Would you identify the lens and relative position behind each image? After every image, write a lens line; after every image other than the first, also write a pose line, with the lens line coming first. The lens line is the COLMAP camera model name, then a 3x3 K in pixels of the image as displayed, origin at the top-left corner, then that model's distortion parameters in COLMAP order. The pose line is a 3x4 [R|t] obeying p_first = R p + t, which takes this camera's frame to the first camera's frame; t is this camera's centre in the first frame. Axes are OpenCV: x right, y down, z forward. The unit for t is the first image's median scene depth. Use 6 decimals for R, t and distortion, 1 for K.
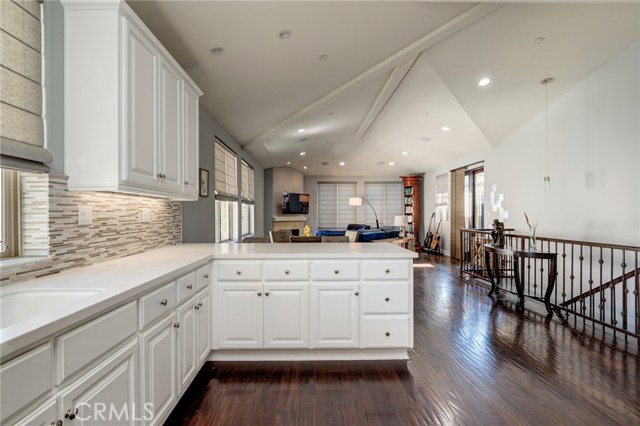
lens RADIAL K [[292.9, 0, 313.1], [0, 292.9, 212.4], [0, 0, 1]] dist [-0.016544, 0.003761]
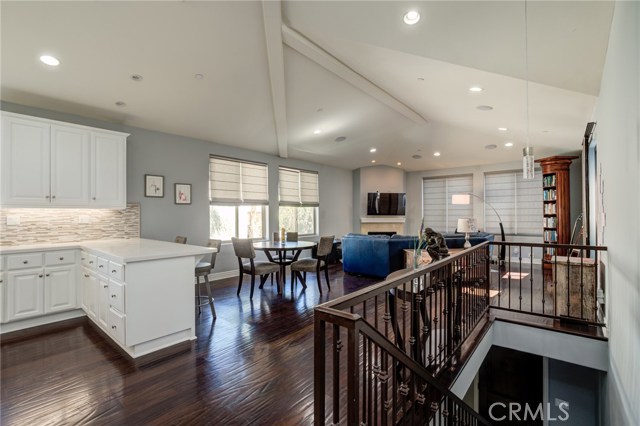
lens RADIAL K [[292.9, 0, 313.8], [0, 292.9, 211.2], [0, 0, 1]] dist [-0.016544, 0.003761]
pose [[0.752990, -0.007411, -0.657990, 0.525116], [0.006361, 0.999972, -0.003984, -0.007368], [0.658001, -0.001186, 0.753016, 0.221441]]
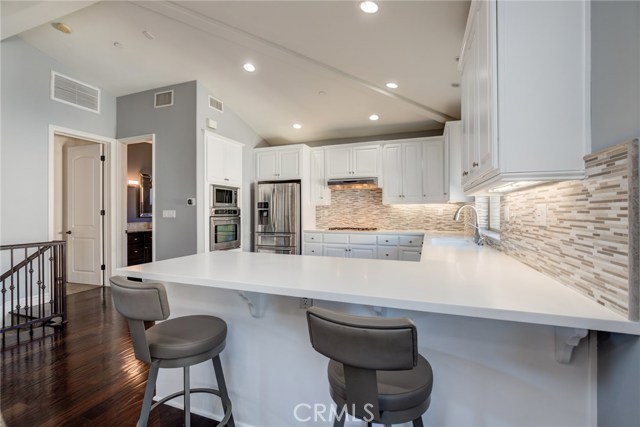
lens RADIAL K [[292.9, 0, 315.3], [0, 292.9, 211.9], [0, 0, 1]] dist [-0.016544, 0.003761]
pose [[-0.926606, 0.004198, 0.376009, -0.126644], [0.003322, 0.999990, -0.002978, 0.001108], [-0.376018, -0.001510, -0.926611, 0.628174]]
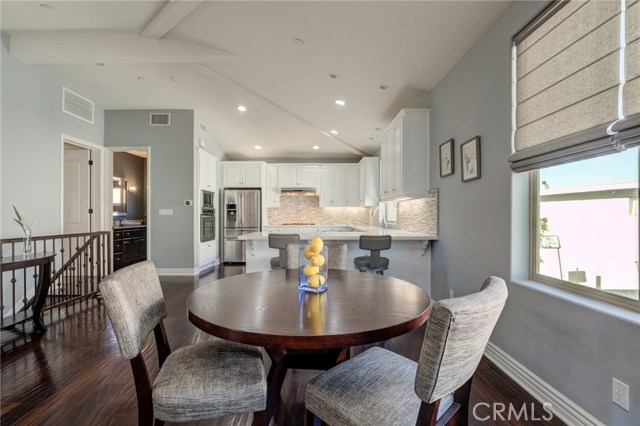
lens RADIAL K [[292.9, 0, 317.2], [0, 292.9, 214.0], [0, 0, 1]] dist [-0.016544, 0.003761]
pose [[-0.999828, 0.002629, 0.018382, -0.018570], [0.002458, 0.999953, -0.009325, 0.015670], [-0.018406, -0.009279, -0.999788, 0.943215]]
